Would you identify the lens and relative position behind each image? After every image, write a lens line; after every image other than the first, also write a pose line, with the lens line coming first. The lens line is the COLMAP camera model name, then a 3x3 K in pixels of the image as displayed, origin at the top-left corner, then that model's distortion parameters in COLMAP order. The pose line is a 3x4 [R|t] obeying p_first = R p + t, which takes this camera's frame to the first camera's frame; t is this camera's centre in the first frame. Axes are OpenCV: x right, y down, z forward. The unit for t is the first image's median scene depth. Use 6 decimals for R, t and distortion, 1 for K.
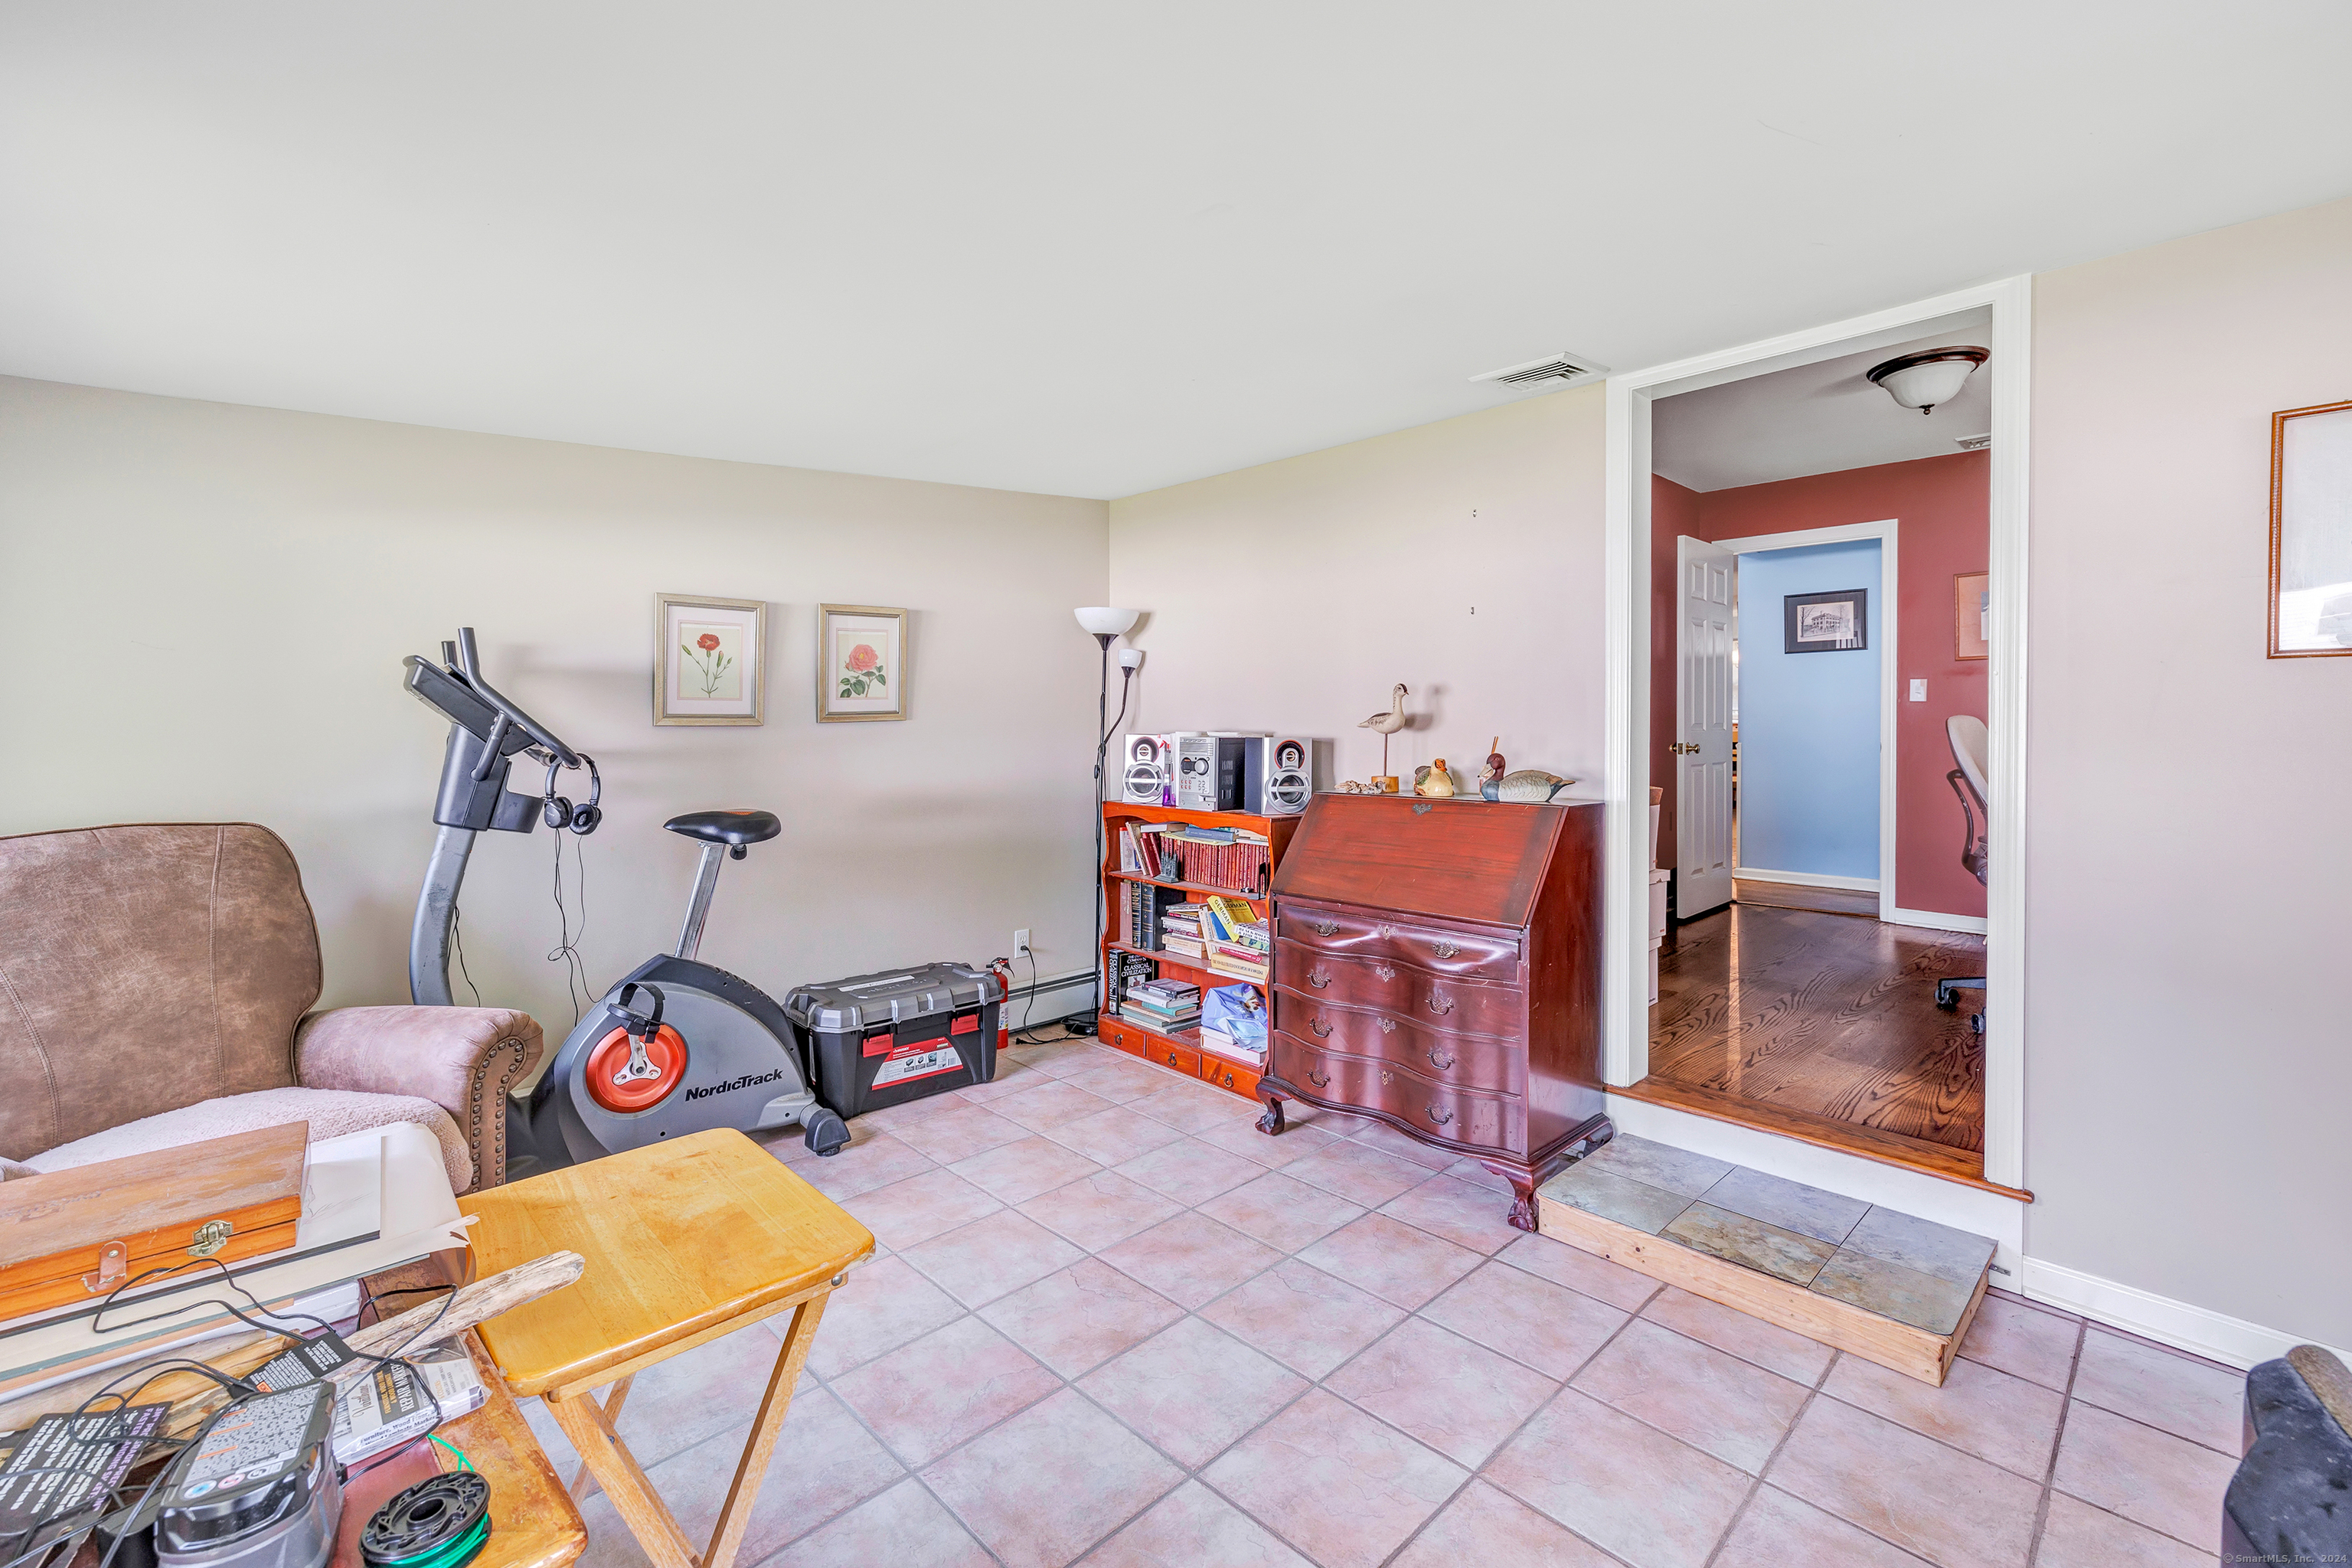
lens RADIAL K [[1020.9, 0, 1176.7], [0, 1020.9, 740.2], [0, 0, 1]] dist [0.000831, 0.000470]
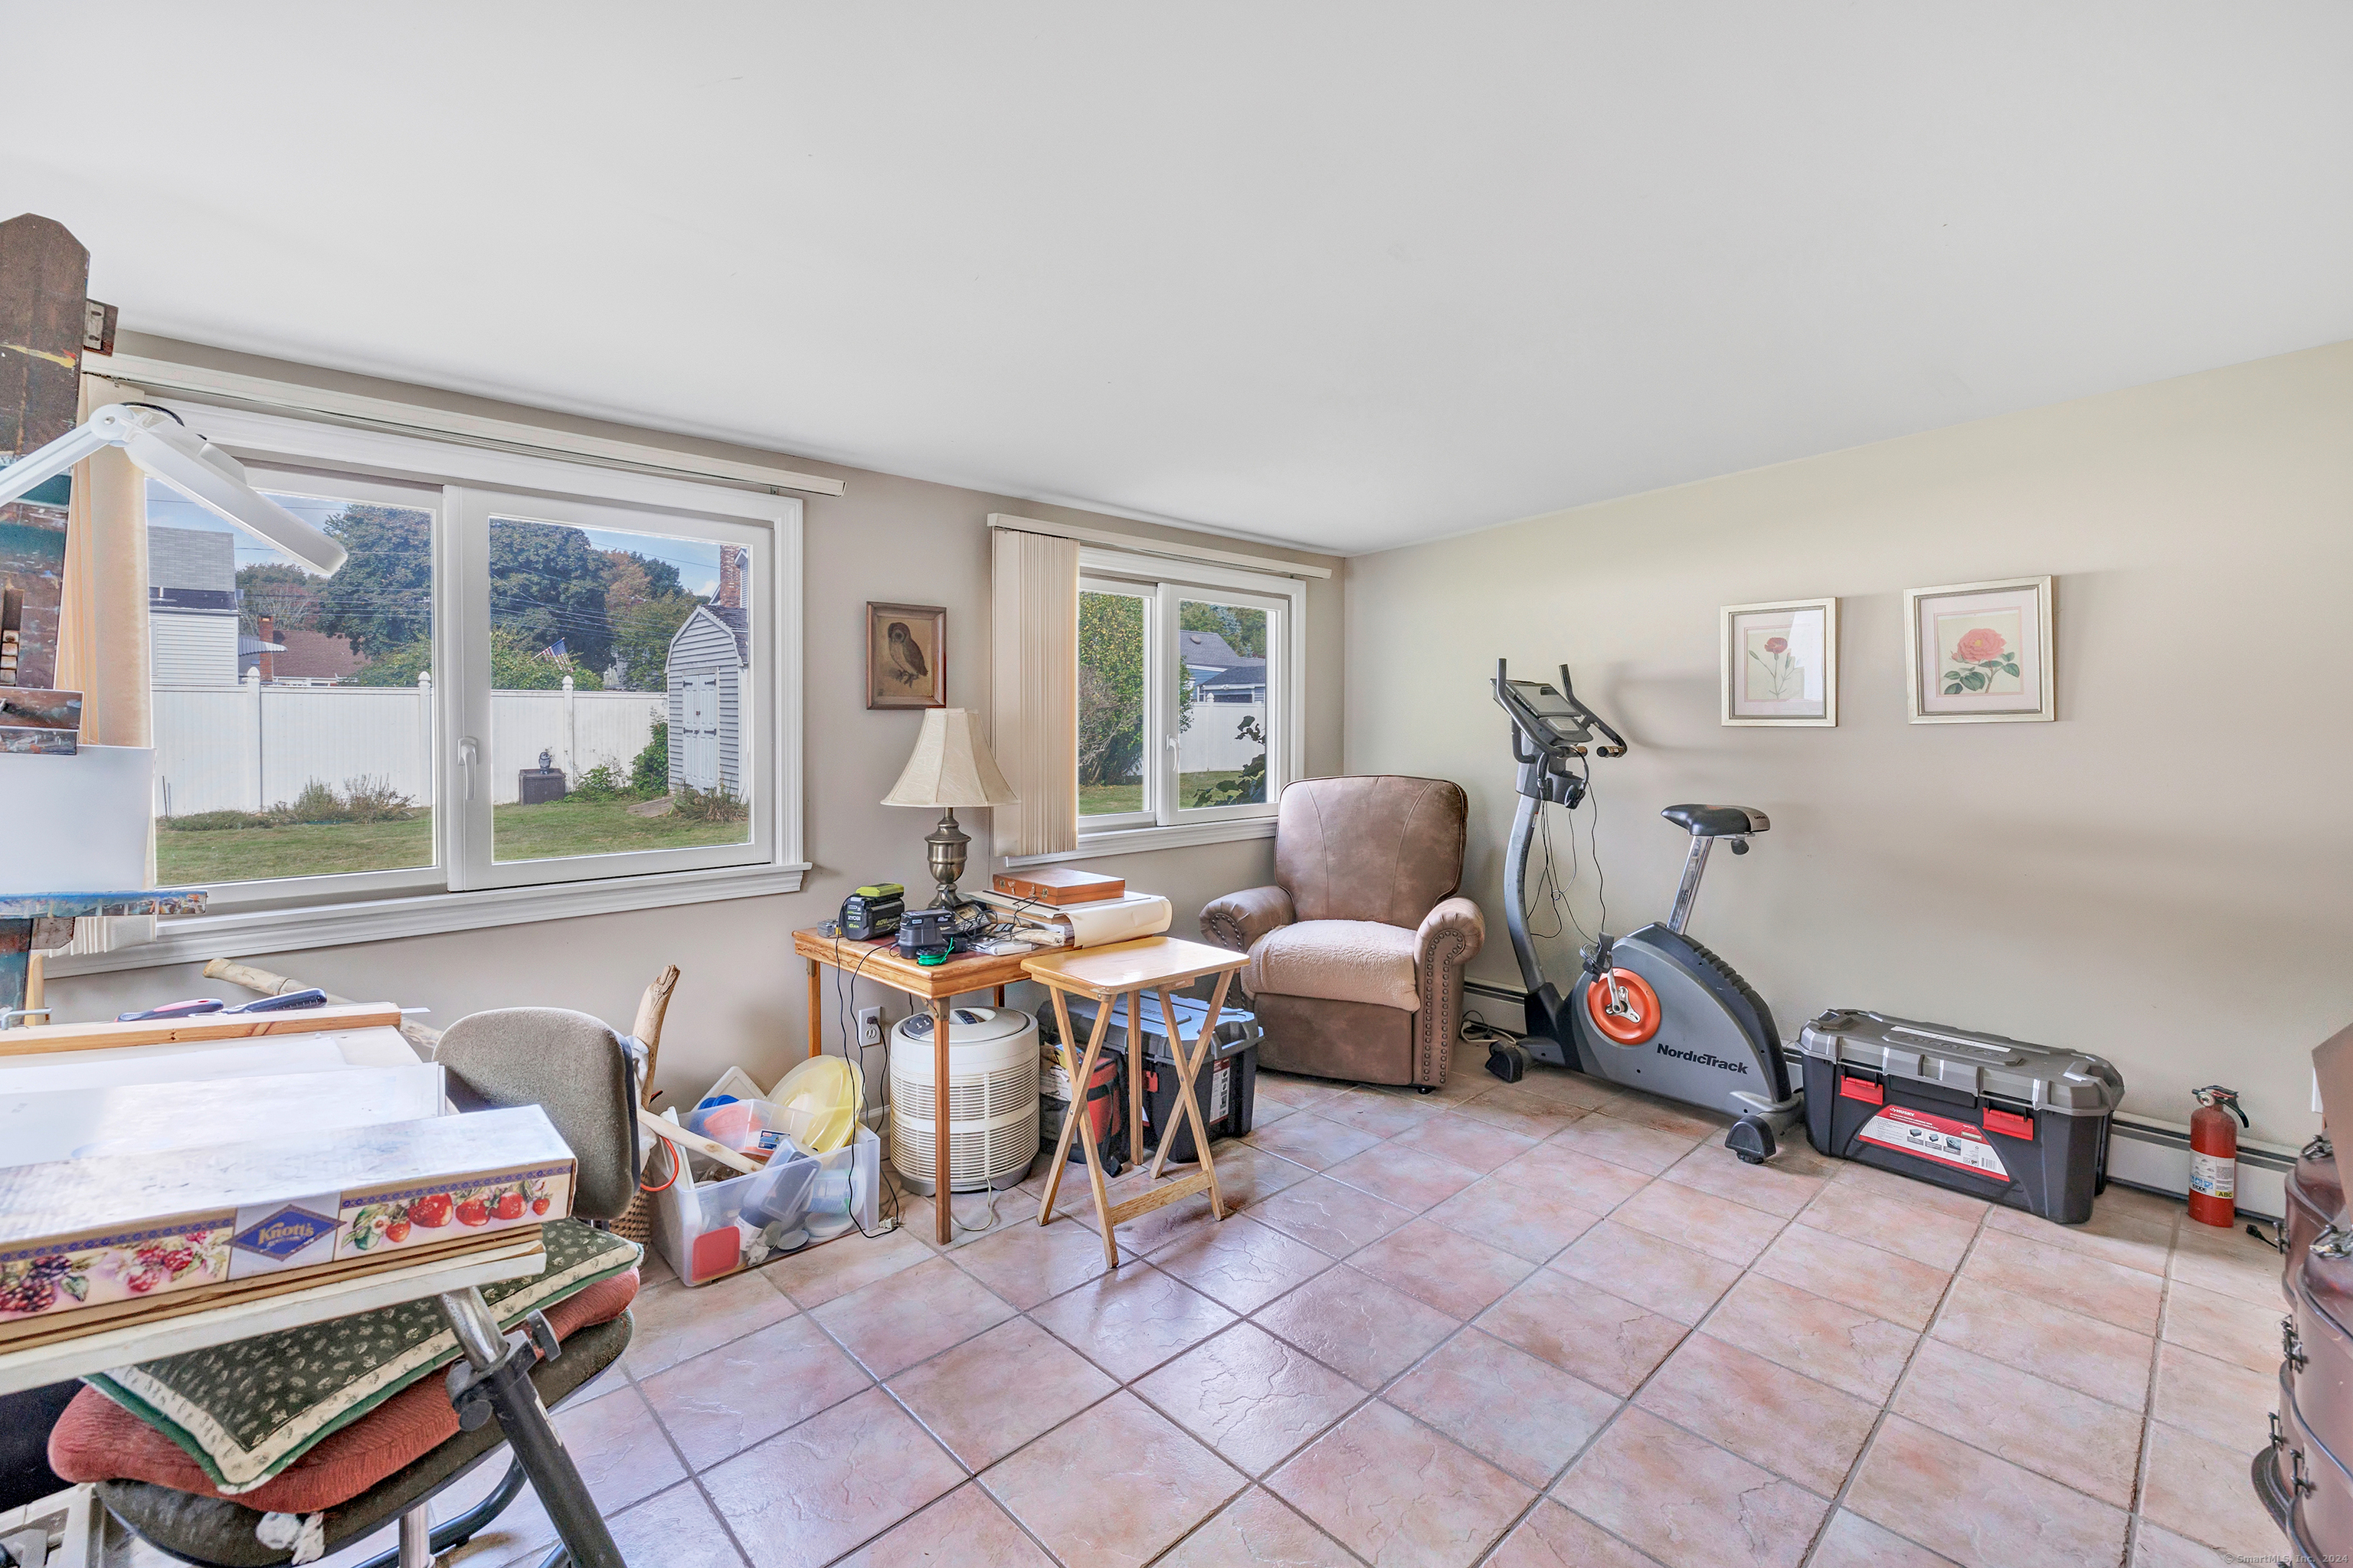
lens RADIAL K [[1021.4, 0, 1156.7], [0, 1021.4, 724.8], [0, 0, 1]] dist [0.000831, 0.000470]
pose [[-0.039084, 0.003740, -0.999229, 0.622712], [-0.018151, 0.999825, 0.004452, -0.009473], [0.999071, 0.018311, -0.039009, 0.429123]]
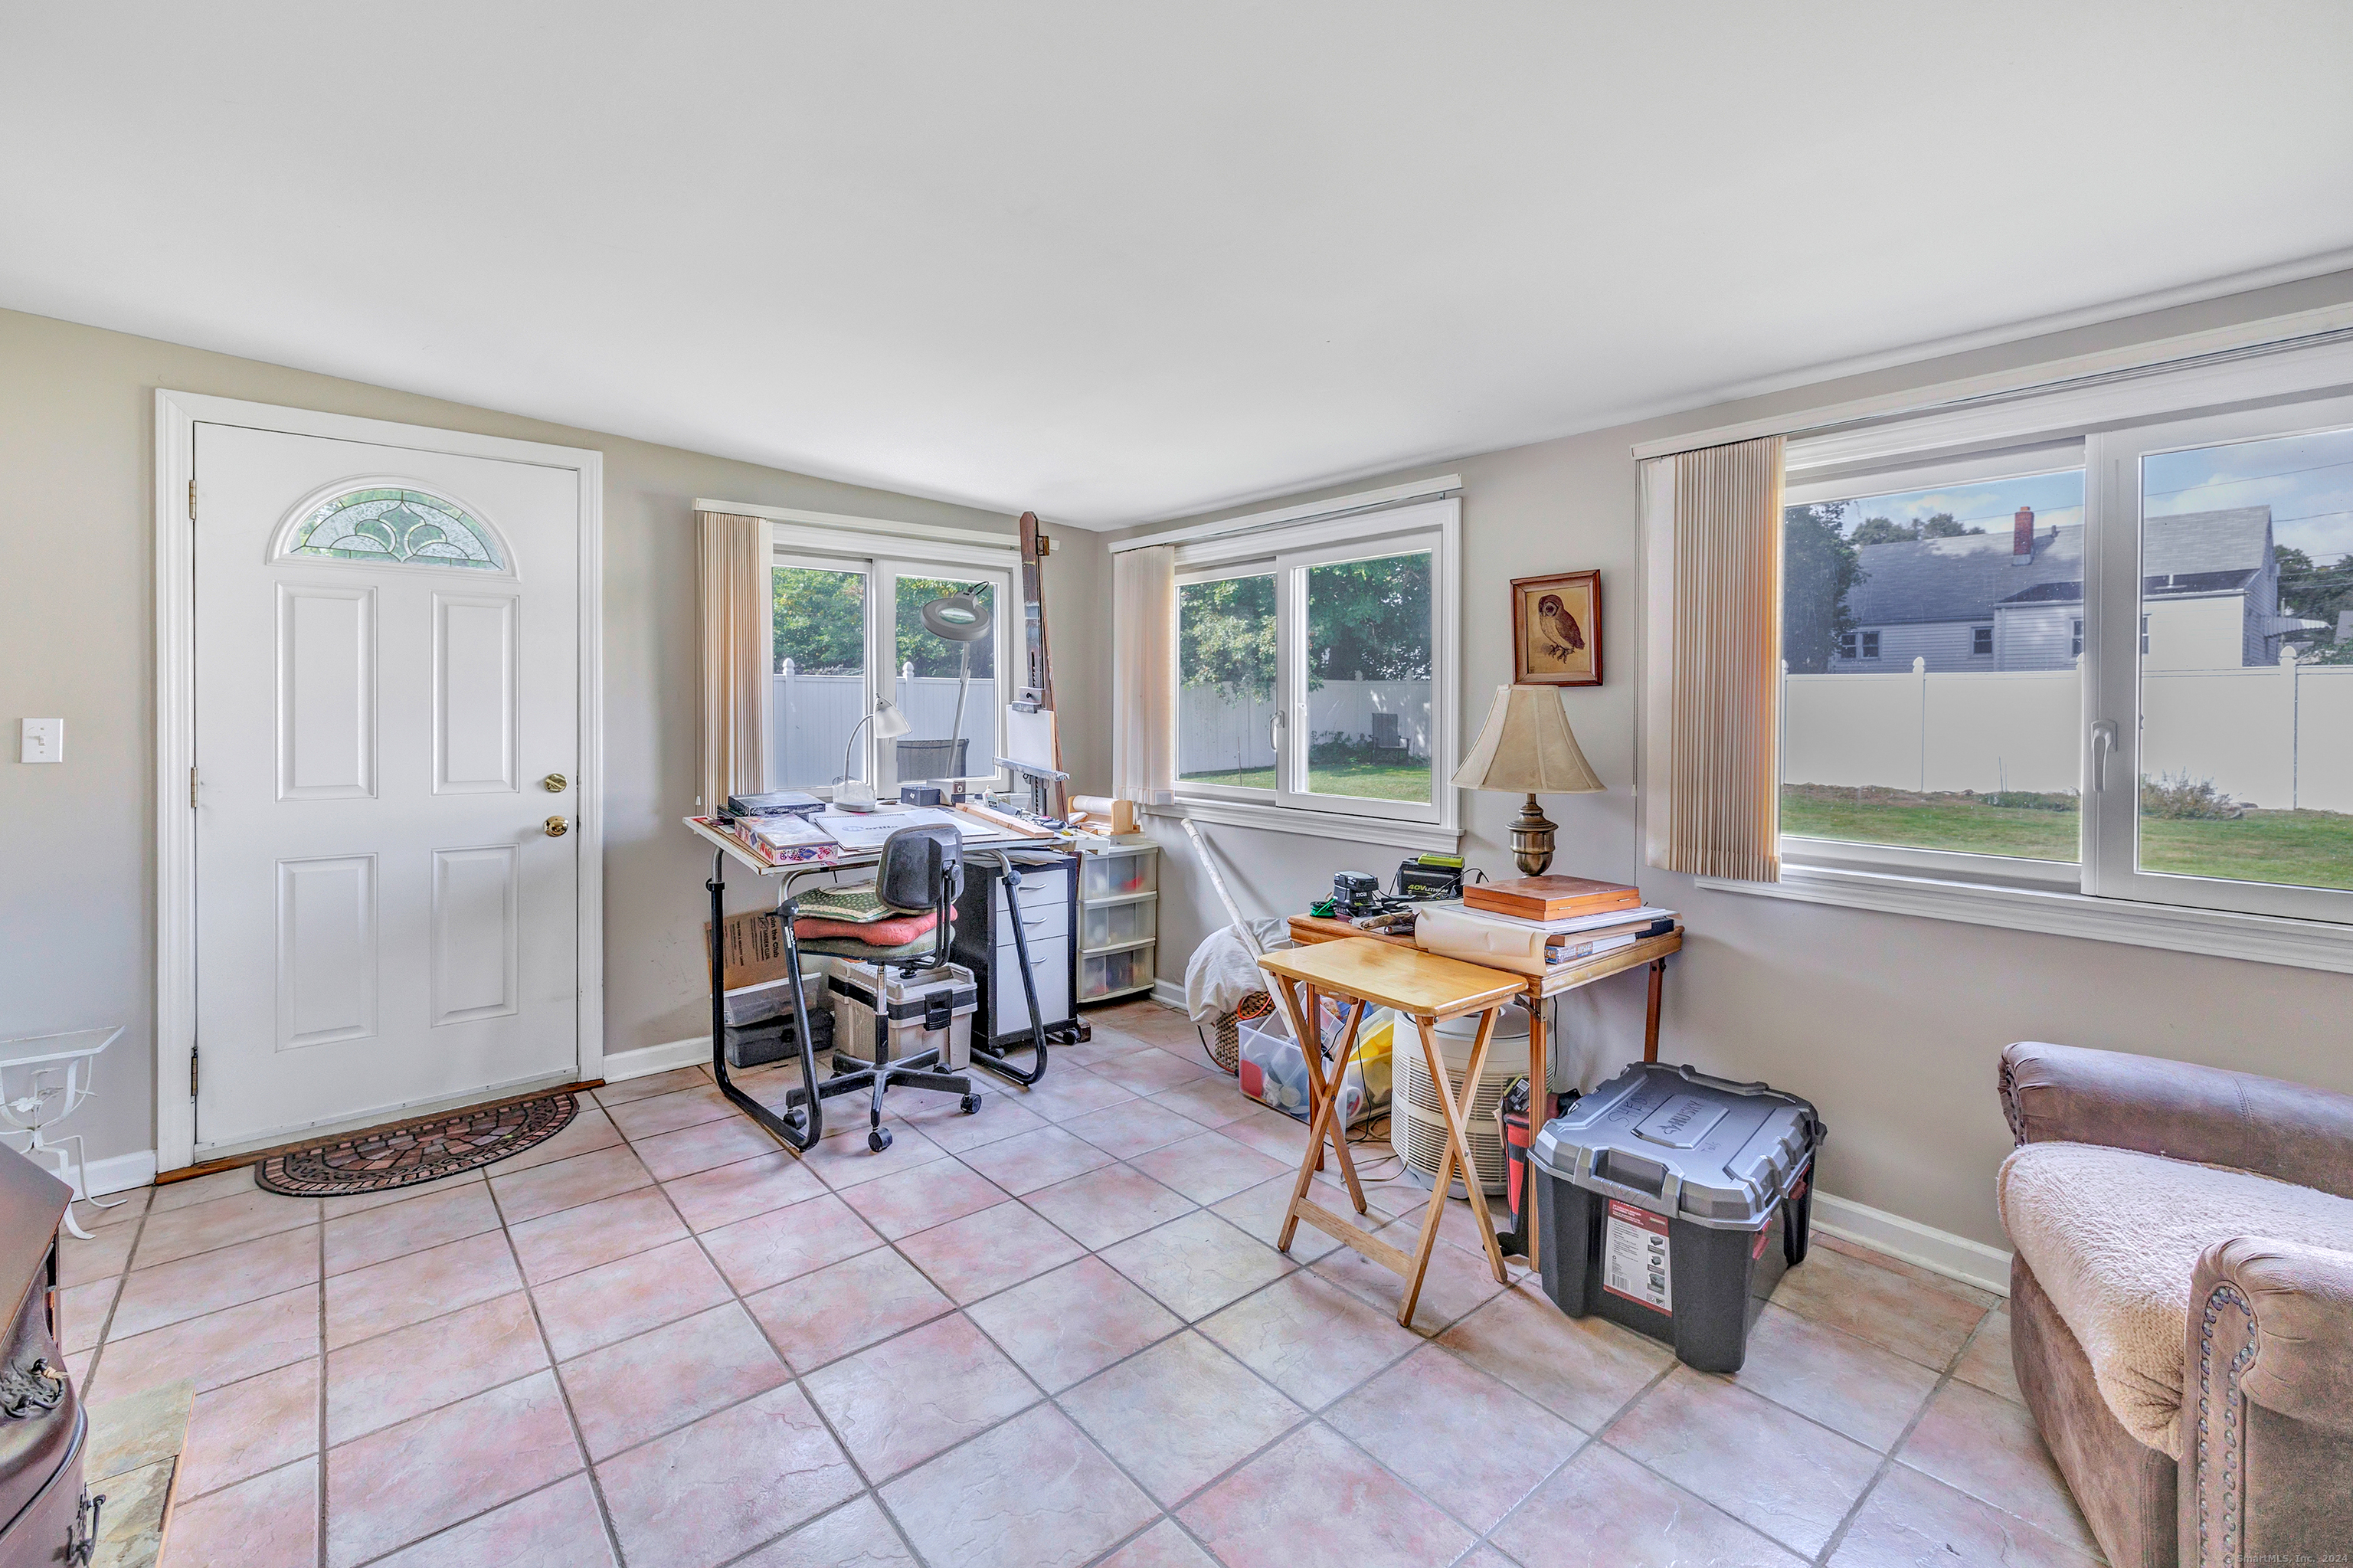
lens RADIAL K [[1021.4, 0, 1191.3], [0, 1021.4, 711.7], [0, 0, 1]] dist [0.000831, 0.000470]
pose [[-0.996007, -0.000038, 0.089271, -0.124681], [0.001839, 0.999779, 0.020948, -0.013115], [-0.089252, 0.021029, -0.995787, 1.109821]]
